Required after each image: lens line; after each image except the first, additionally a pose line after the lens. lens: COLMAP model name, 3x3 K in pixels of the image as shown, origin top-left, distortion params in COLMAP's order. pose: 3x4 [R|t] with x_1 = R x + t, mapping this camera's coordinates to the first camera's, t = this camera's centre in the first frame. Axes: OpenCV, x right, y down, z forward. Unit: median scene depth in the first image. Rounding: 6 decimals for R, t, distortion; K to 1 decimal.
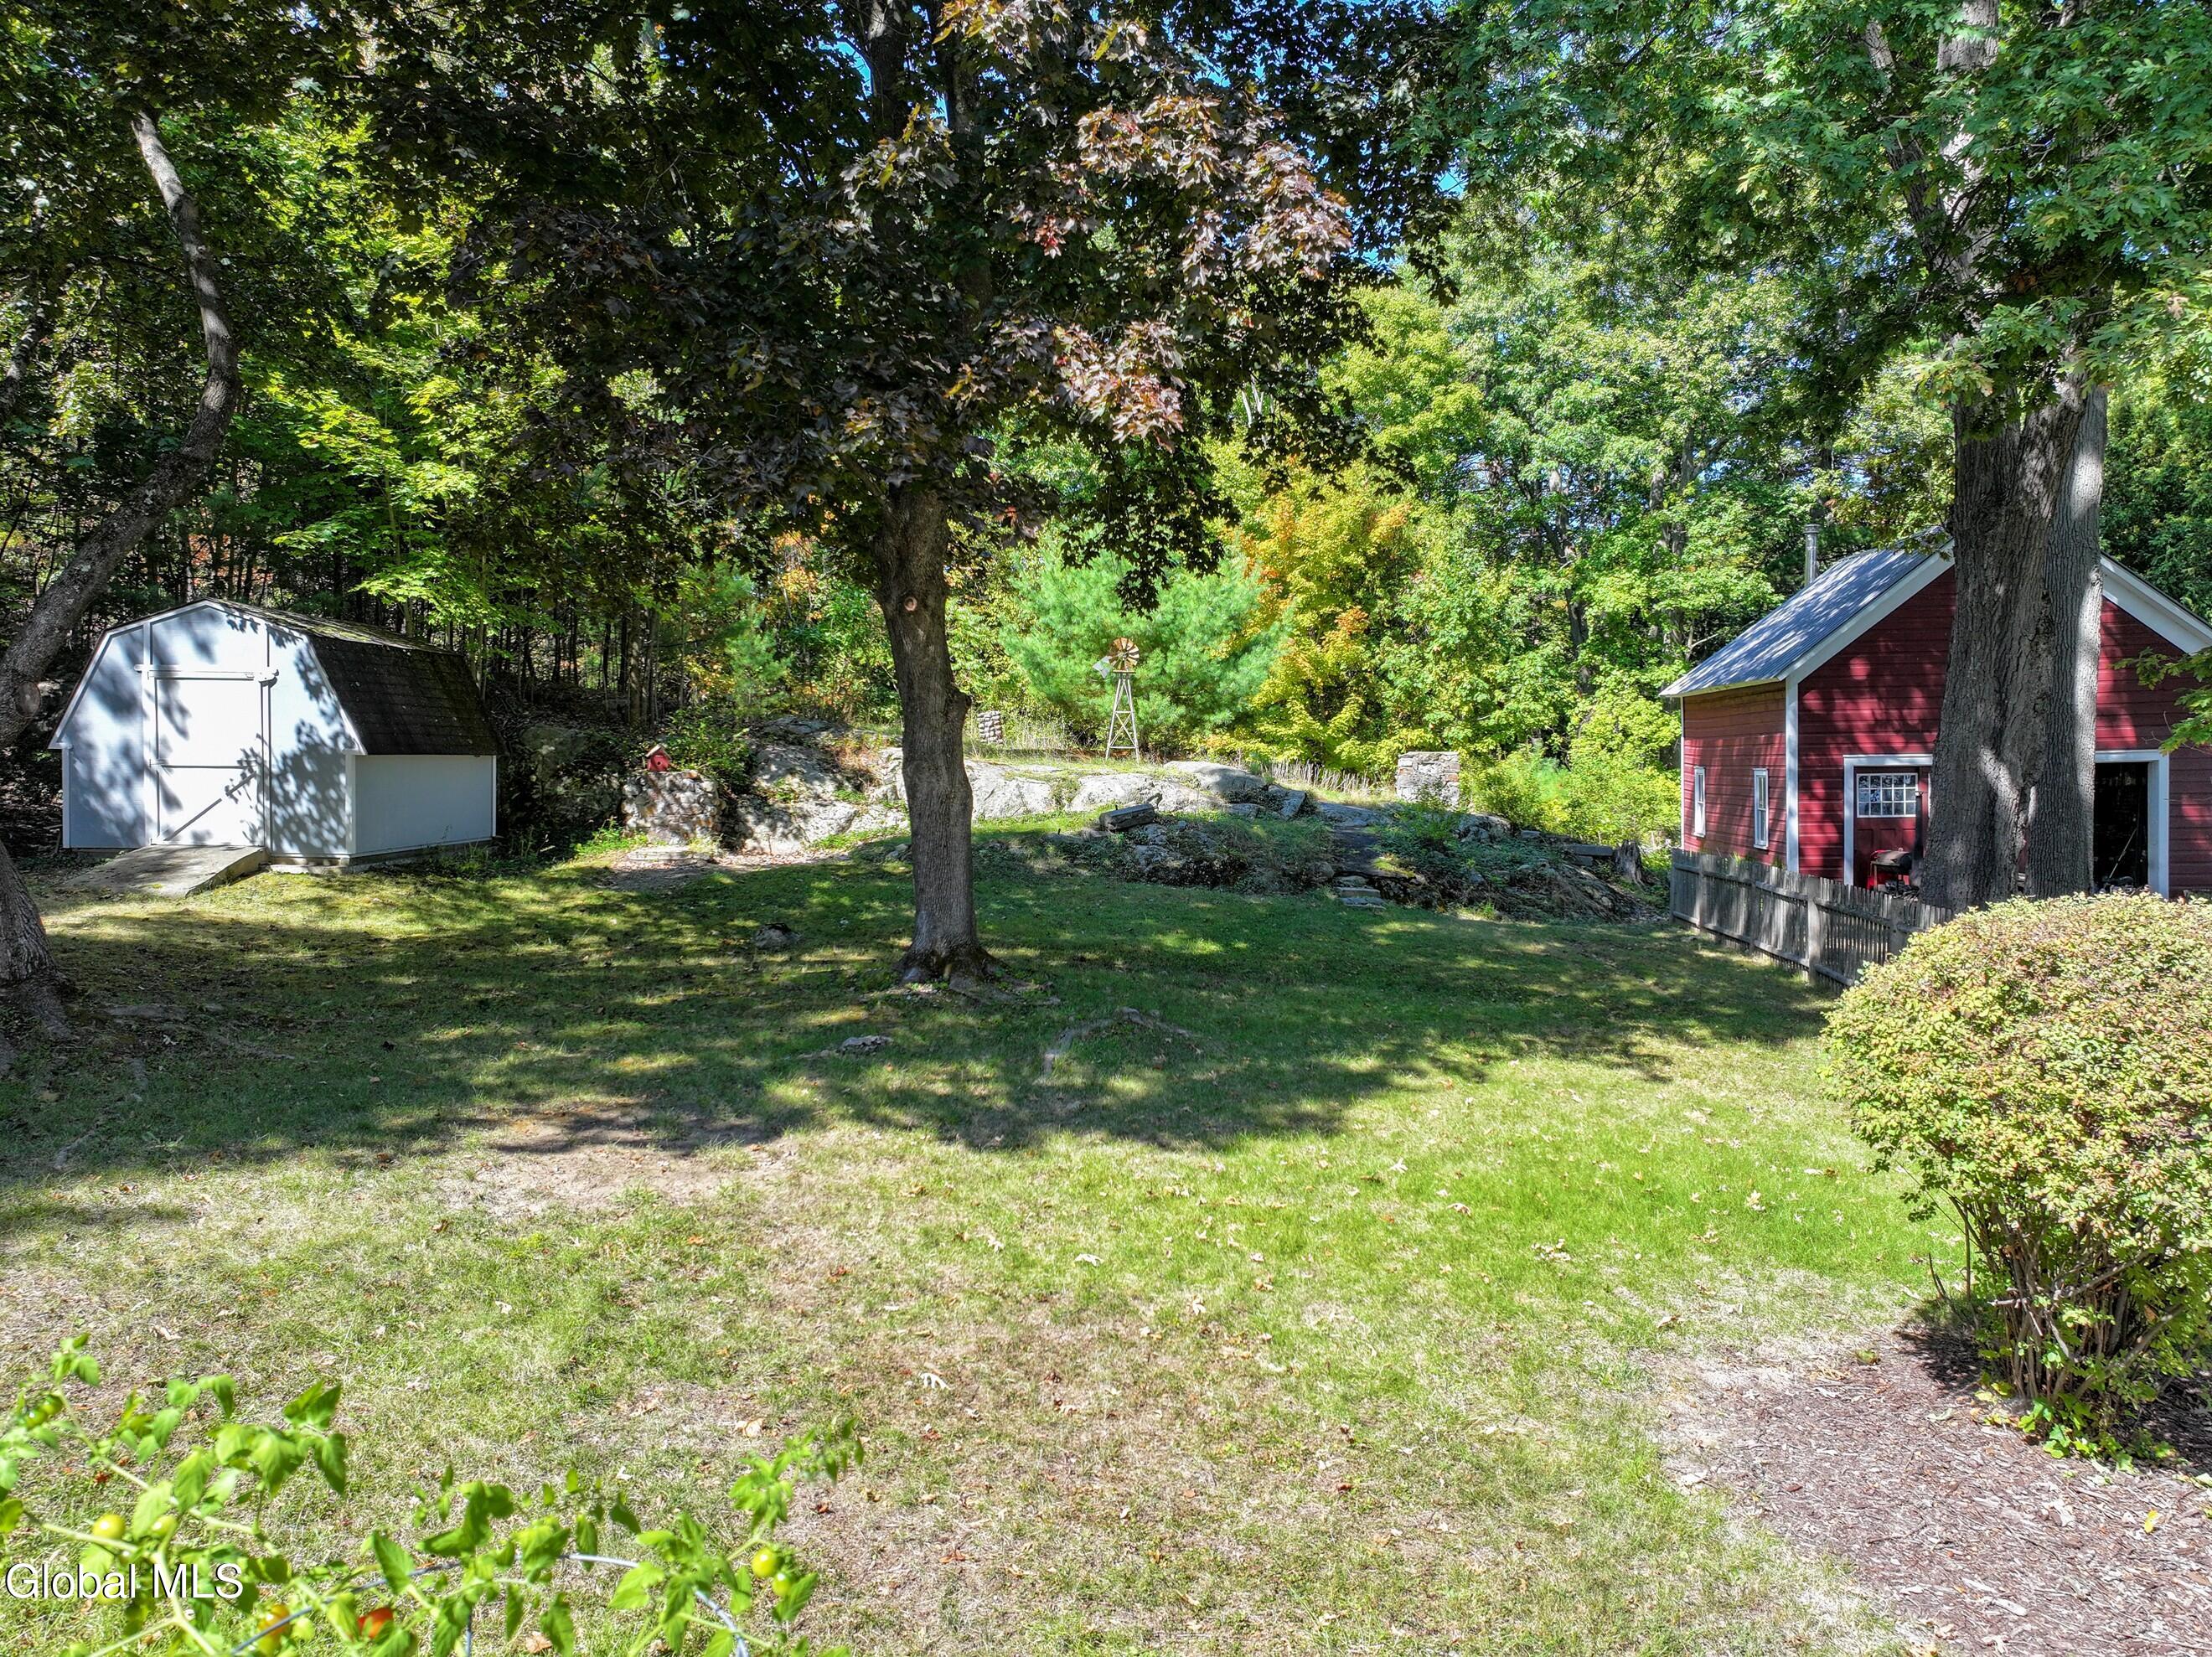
lens RADIAL K [[1559.4, 0, 1132.1], [0, 1559.4, 817.8], [0, 0, 1]] dist [-0.000232, -0.003786]
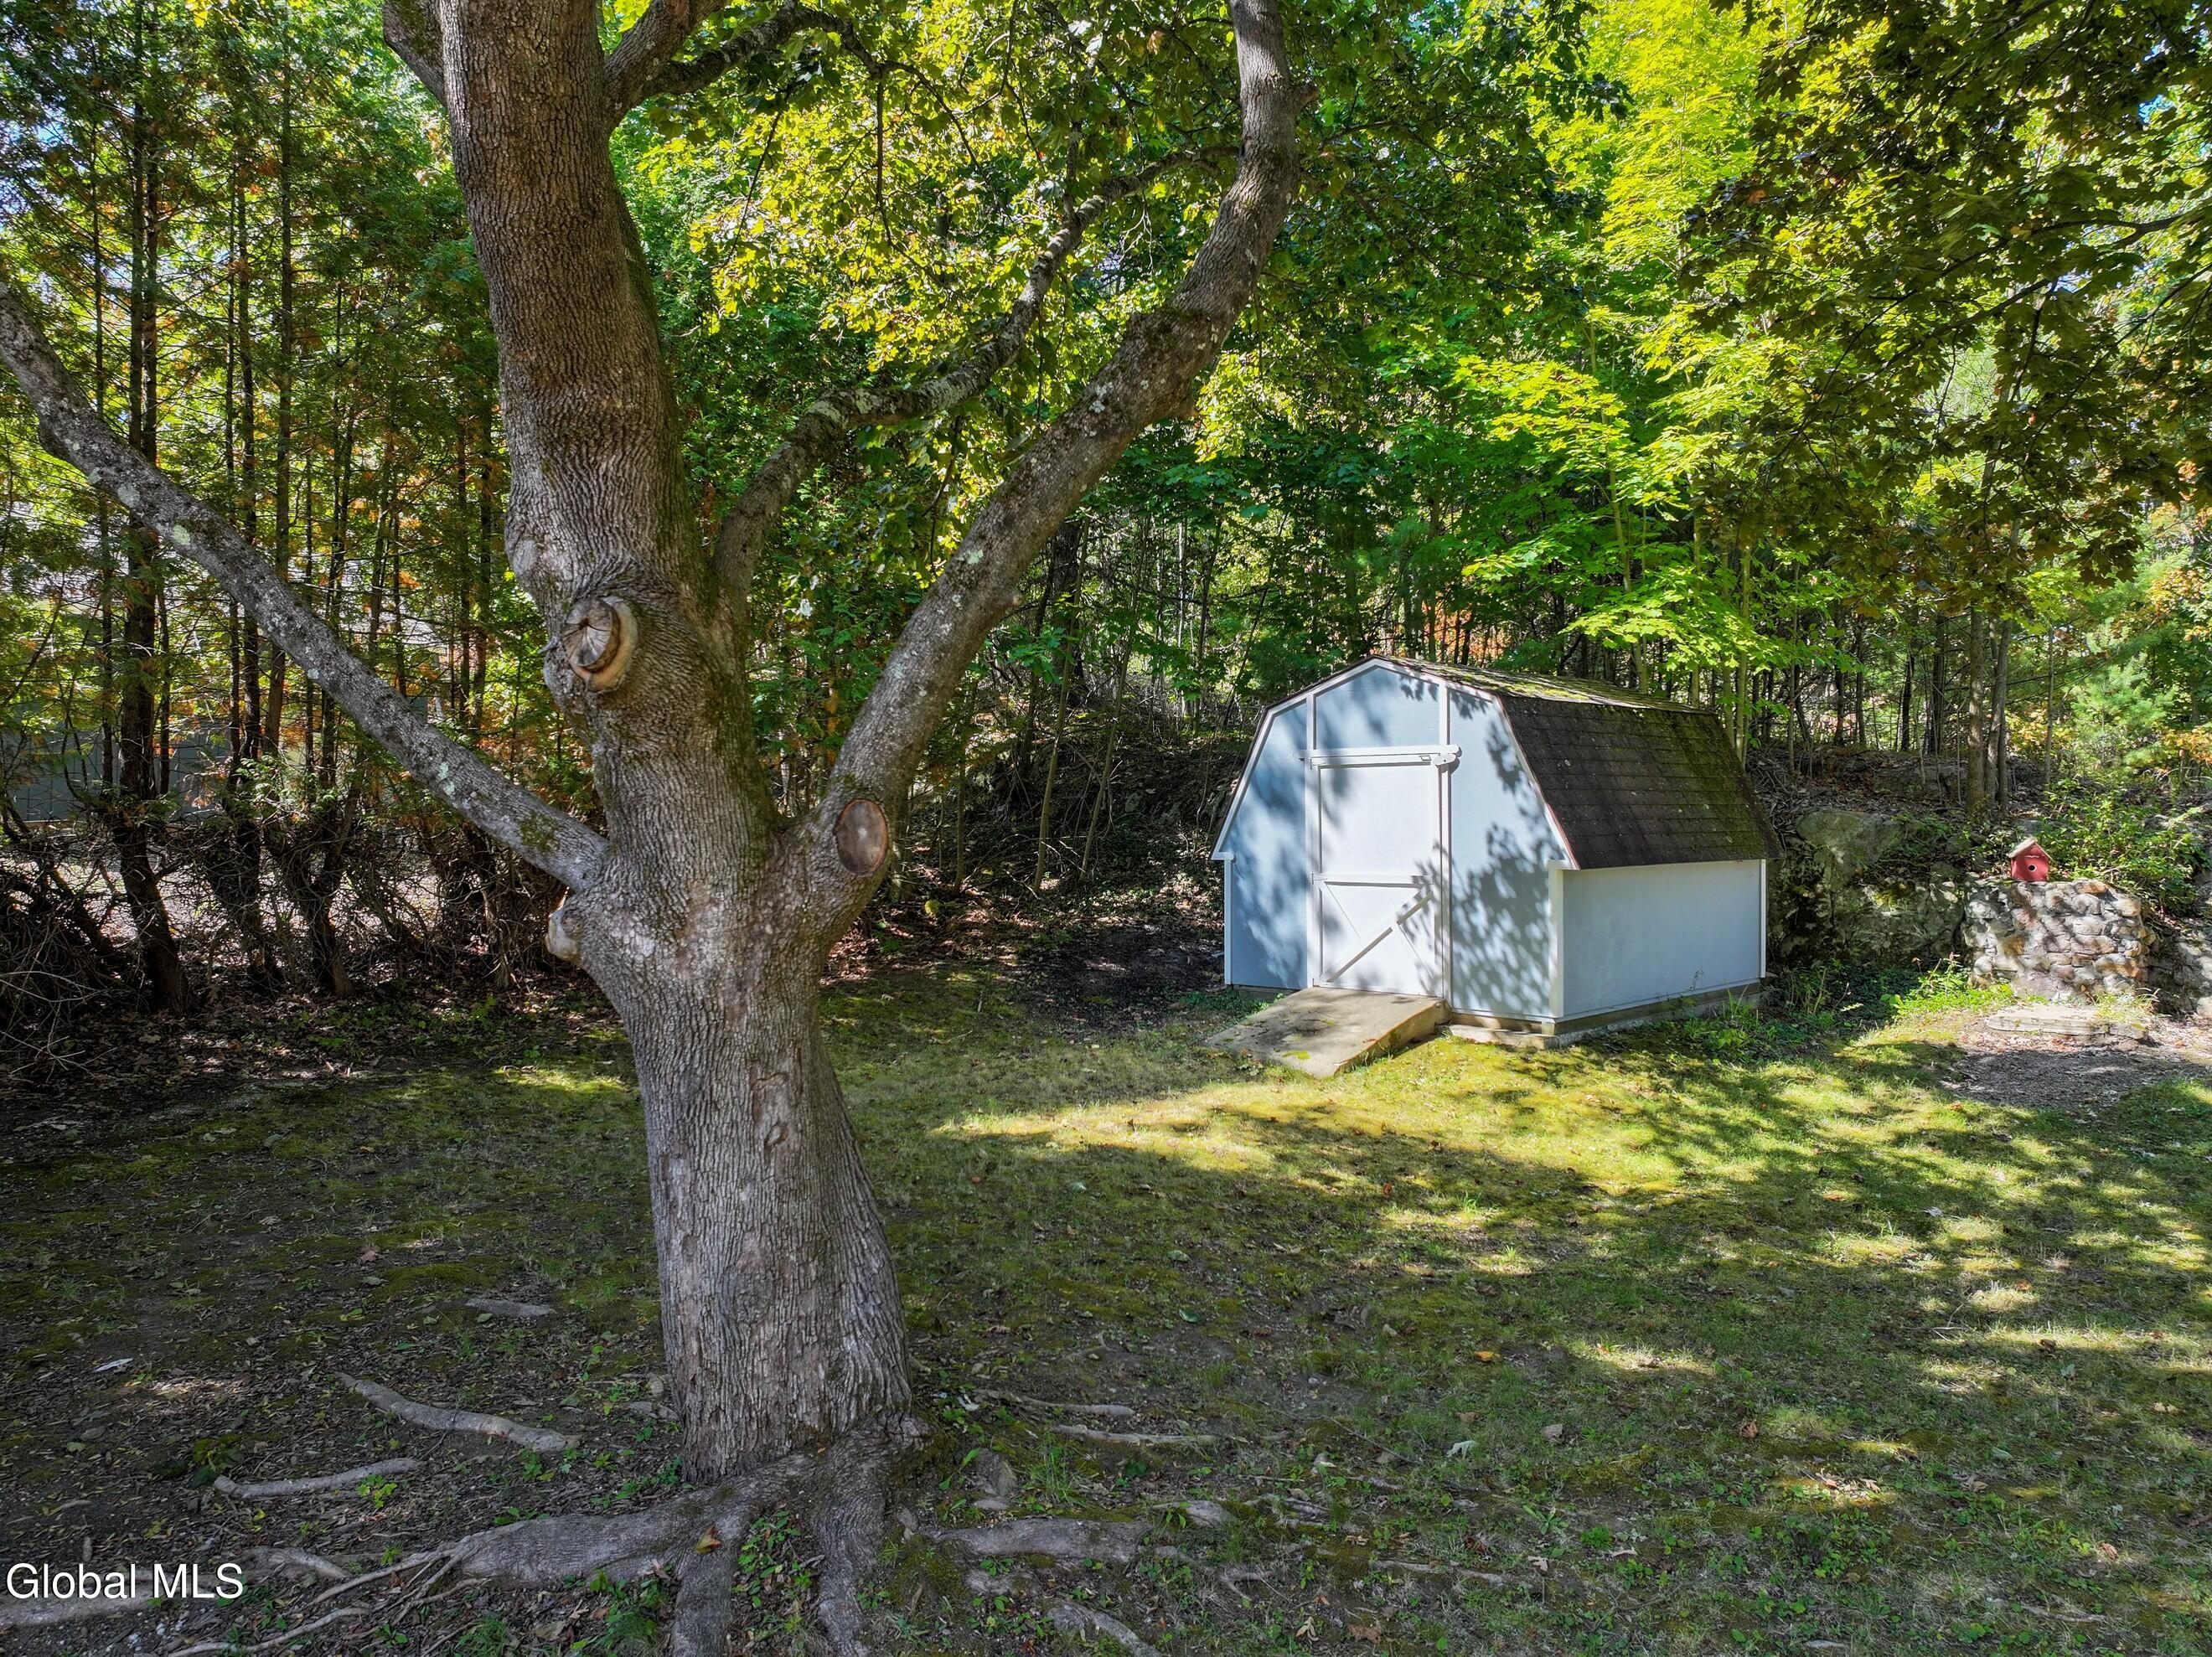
lens RADIAL K [[1568.6, 0, 1061.6], [0, 1568.6, 837.1], [0, 0, 1]] dist [-0.006252, -0.003027]
pose [[0.704169, -0.012382, -0.709924, -0.150654], [-0.009512, 0.999594, -0.026870, -0.030233], [0.709969, 0.025674, 0.703765, 0.326859]]
